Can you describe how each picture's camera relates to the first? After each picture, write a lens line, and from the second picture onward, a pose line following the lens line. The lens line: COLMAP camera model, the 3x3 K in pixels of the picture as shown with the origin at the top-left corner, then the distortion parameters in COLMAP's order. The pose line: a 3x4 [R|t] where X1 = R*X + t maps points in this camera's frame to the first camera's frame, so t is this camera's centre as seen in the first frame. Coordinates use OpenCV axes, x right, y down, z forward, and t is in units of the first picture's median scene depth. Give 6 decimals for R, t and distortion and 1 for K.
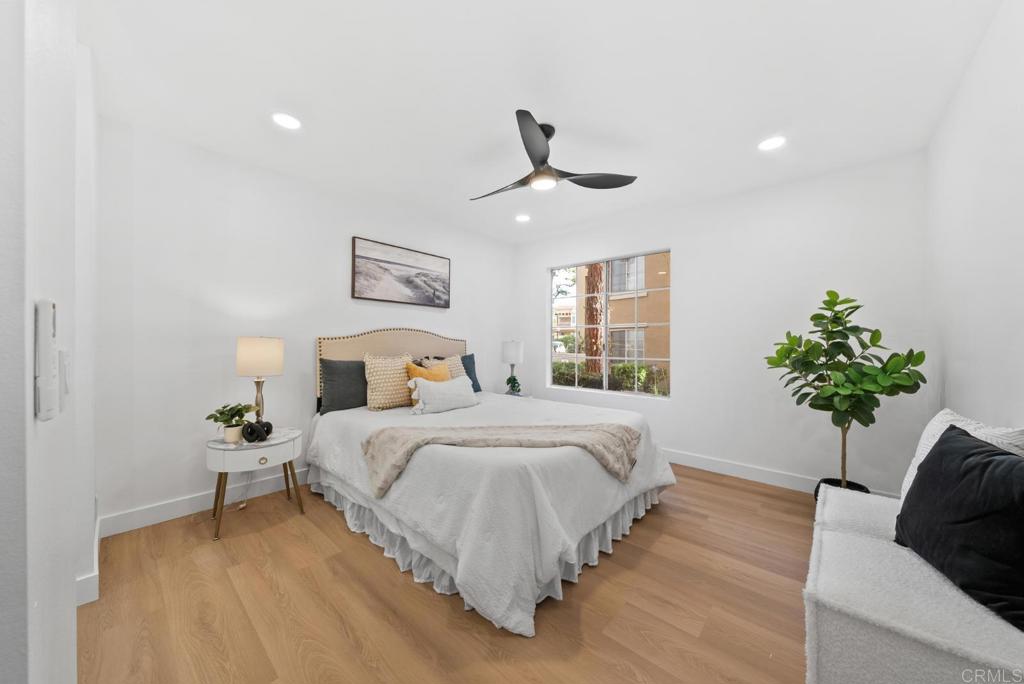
lens RADIAL K [[353.0, 0, 510.2], [0, 353.0, 341.3], [0, 0, 1]] dist [-0.005123, -0.000159]
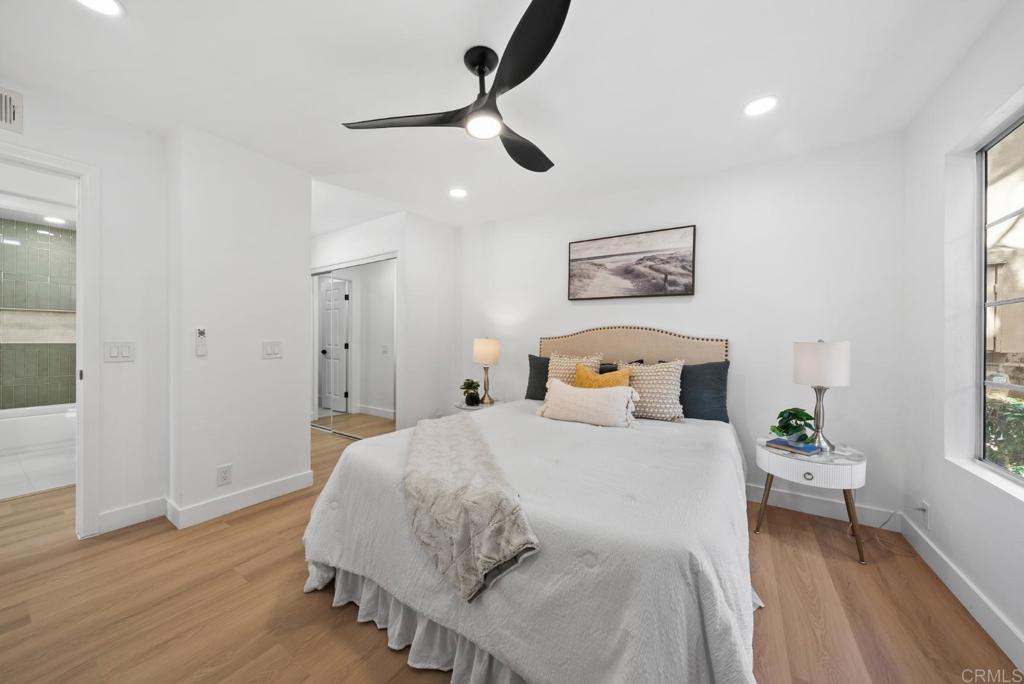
lens RADIAL K [[353.0, 0, 509.1], [0, 353.0, 340.9], [0, 0, 1]] dist [-0.005123, -0.000159]
pose [[0.156855, -0.003947, -0.987614, 0.495314], [-0.009494, 0.999940, -0.005504, 0.006896], [0.987576, 0.010240, 0.156808, 0.553196]]
